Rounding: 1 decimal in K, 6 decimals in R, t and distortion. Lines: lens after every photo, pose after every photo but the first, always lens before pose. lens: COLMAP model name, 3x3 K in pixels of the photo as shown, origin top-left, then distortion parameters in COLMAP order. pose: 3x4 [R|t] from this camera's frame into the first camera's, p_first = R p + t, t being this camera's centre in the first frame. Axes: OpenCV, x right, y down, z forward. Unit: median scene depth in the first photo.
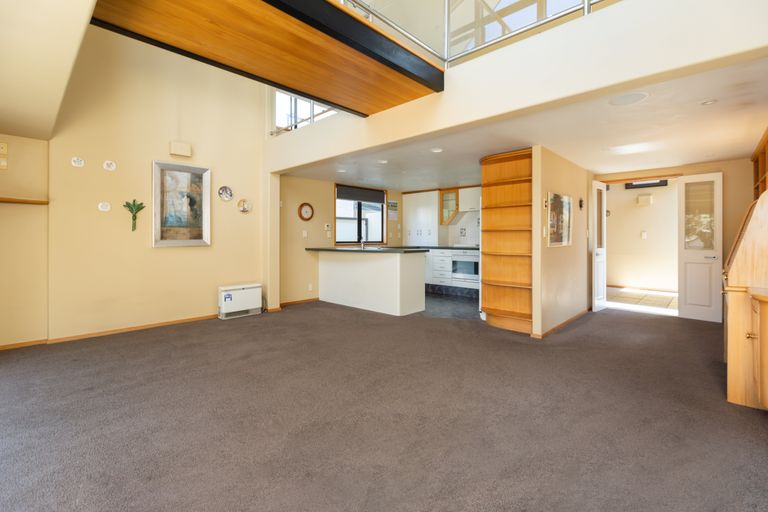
lens RADIAL K [[346.7, 0, 384.5], [0, 346.7, 236.2], [0, 0, 1]] dist [-0.001058, -0.000137]
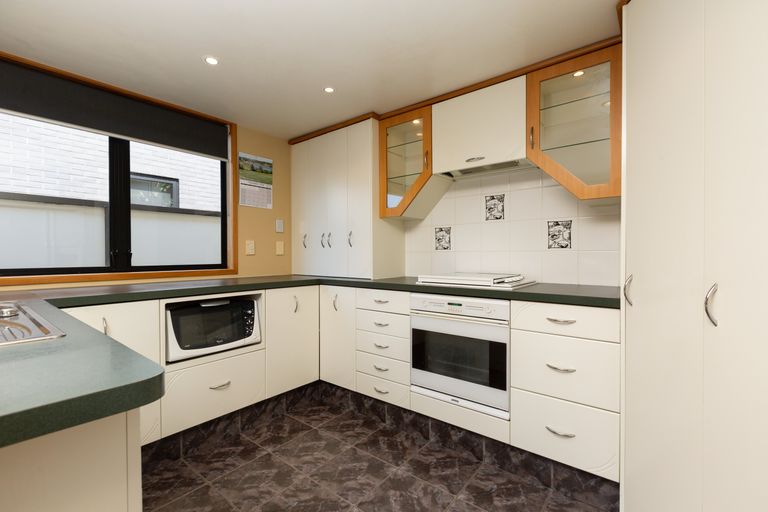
lens RADIAL K [[339.3, 0, 384.0], [0, 339.3, 256.0], [0, 0, 1]] dist [-0.002282, -0.000301]
pose [[0.996089, -0.001759, 0.088337, 0.139390], [0.001000, 0.999962, 0.008644, 0.003382], [-0.088349, -0.008522, 0.996053, 0.681243]]
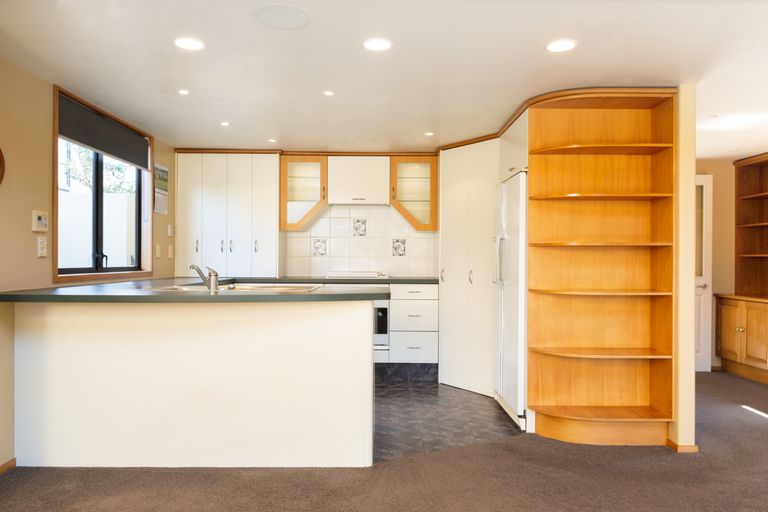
lens RADIAL K [[574.3, 0, 384.0], [0, 574.3, 256.0], [0, 0, 1]] dist [0.006545, 0.001711]
pose [[0.716102, 0.008079, 0.697948, -0.277393], [-0.009099, 0.999956, -0.002239, 0.001709], [-0.697936, -0.004748, 0.716145, 0.381480]]
